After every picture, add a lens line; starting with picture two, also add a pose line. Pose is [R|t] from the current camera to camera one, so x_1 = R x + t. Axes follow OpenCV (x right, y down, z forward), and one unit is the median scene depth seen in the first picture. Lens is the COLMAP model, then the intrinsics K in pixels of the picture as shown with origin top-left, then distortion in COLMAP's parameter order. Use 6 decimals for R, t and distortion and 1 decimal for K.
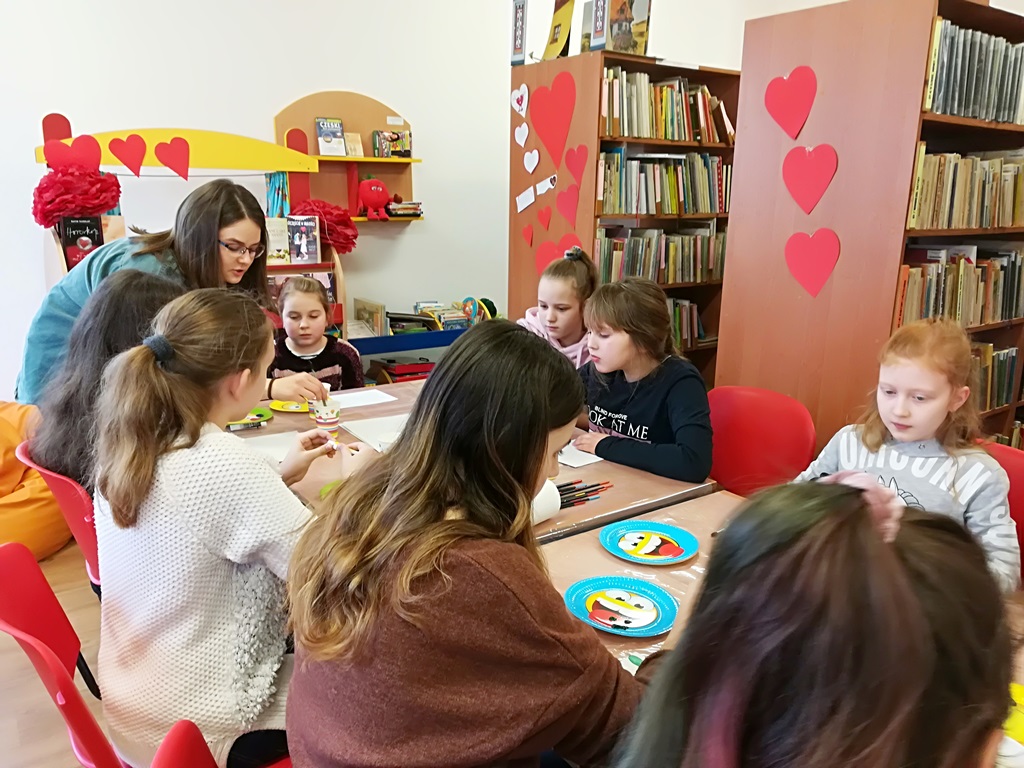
lens RADIAL K [[793.2, 0, 514.9], [0, 793.2, 385.0], [0, 0, 1]] dist [0.073757, -0.104781]
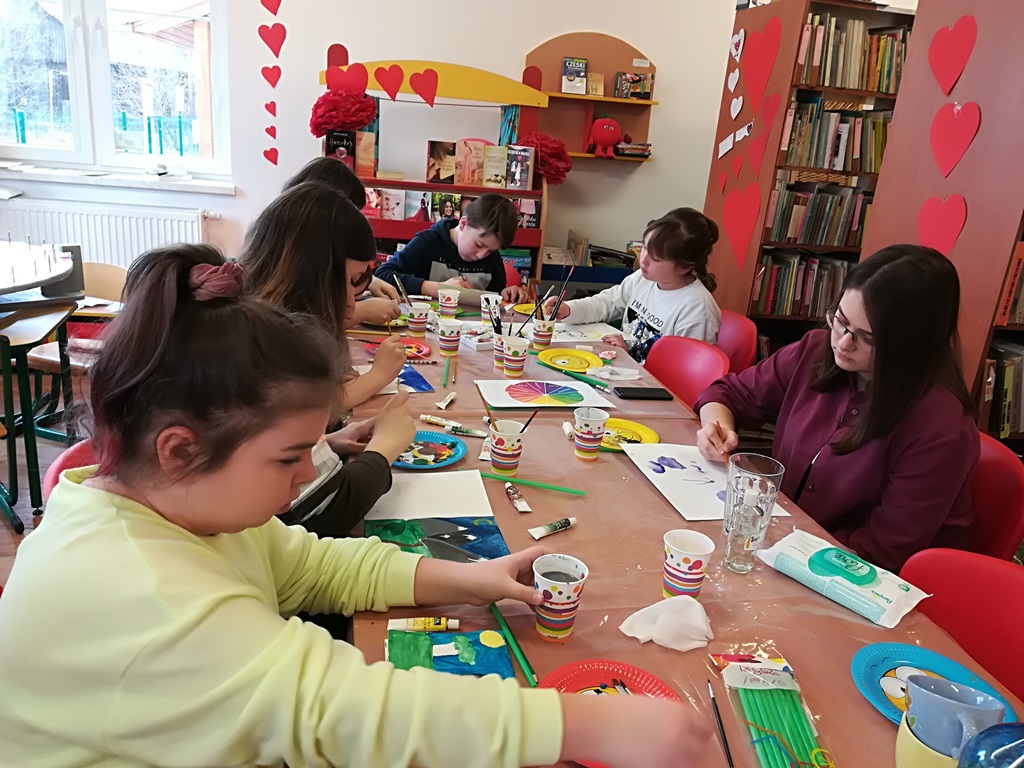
lens RADIAL K [[793.2, 0, 514.9], [0, 793.2, 385.0], [0, 0, 1]] dist [0.073757, -0.104781]
pose [[0.906400, 0.192576, -0.375969, 0.213694], [-0.170271, 0.981090, 0.092032, 0.015055], [0.386583, -0.019401, 0.922051, -0.039095]]
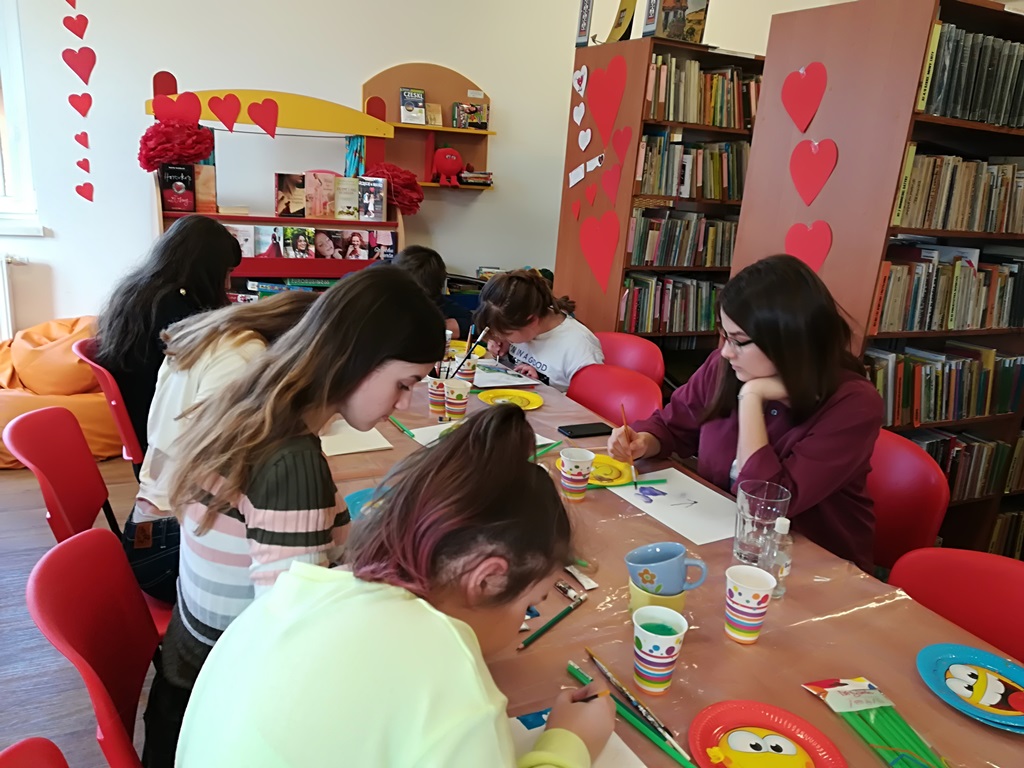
lens RADIAL K [[790.9, 0, 514.3], [0, 790.9, 381.8], [0, 0, 1]] dist [0.072184, -0.092355]
pose [[0.984538, 0.104073, -0.140902, 0.110621], [-0.100495, 0.994413, 0.032294, 0.012803], [0.143475, -0.017635, 0.989497, -0.058747]]
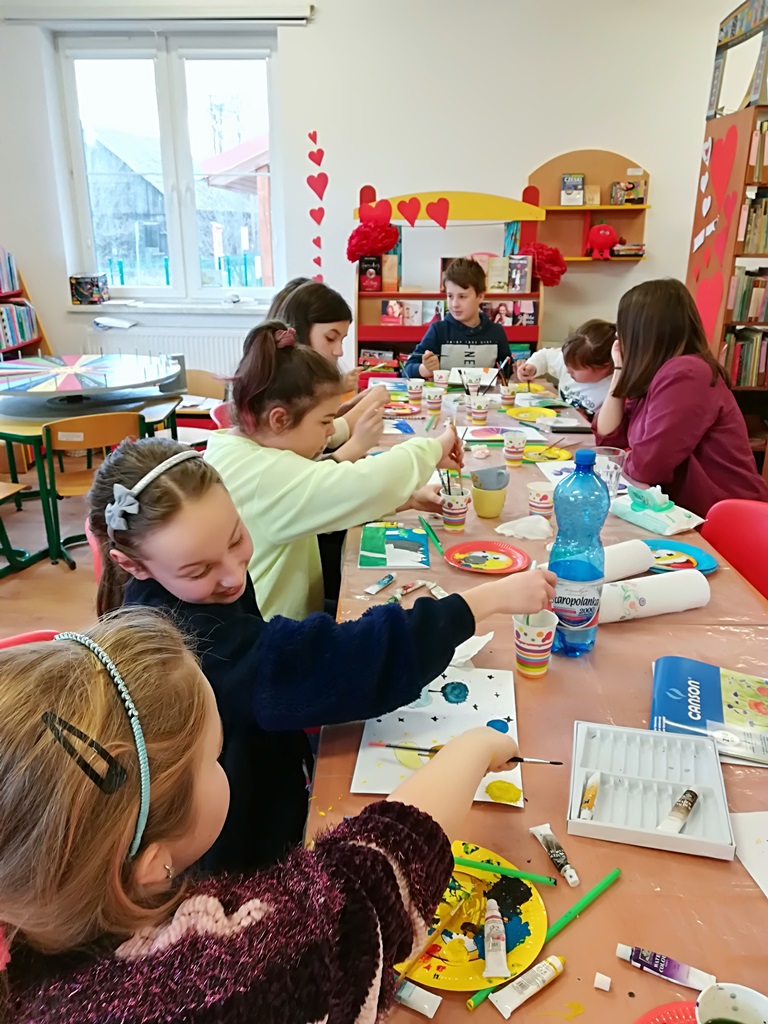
lens RADIAL K [[800.6, 0, 379.8], [0, 800.6, 513.7], [0, 0, 1]] dist [0.058912, -0.081122]
pose [[0.797732, 0.190368, -0.572174, 0.392184], [-0.135125, 0.981164, 0.138051, 0.052502], [0.587677, -0.032813, 0.808430, -0.218003]]
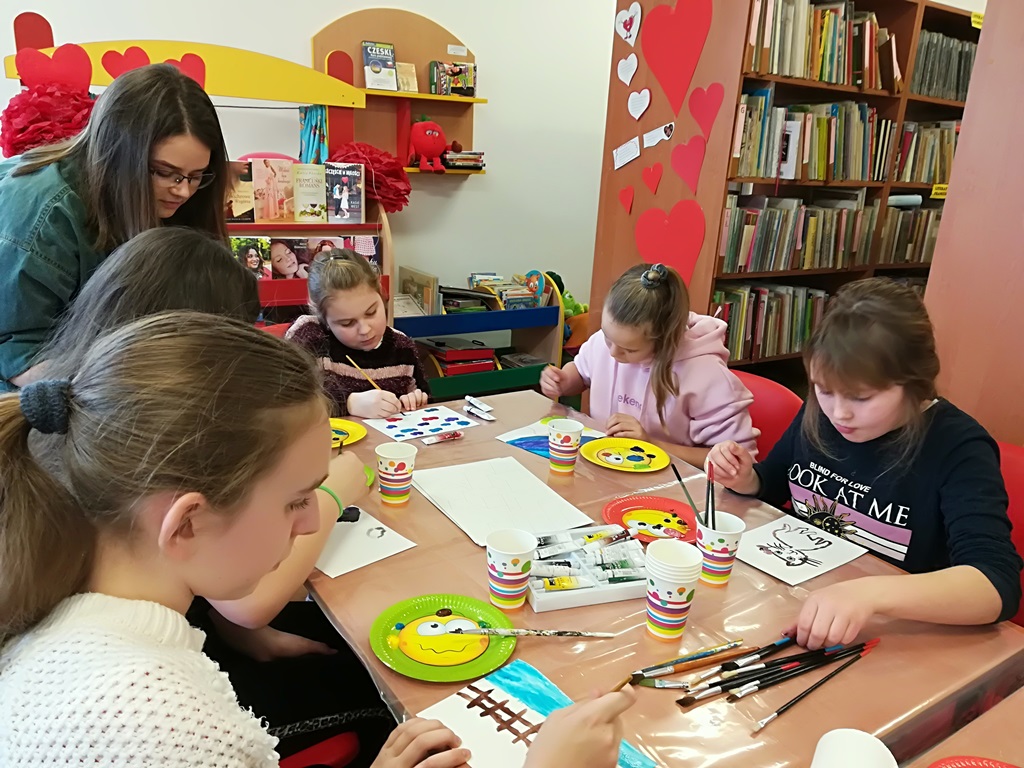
lens RADIAL K [[790.9, 0, 514.3], [0, 790.9, 381.8], [0, 0, 1]] dist [0.072184, -0.092355]
pose [[0.998636, 0.048695, -0.018836, -0.073077], [-0.047724, 0.997661, 0.048941, -0.041944], [0.021176, -0.047976, 0.998624, 0.205247]]
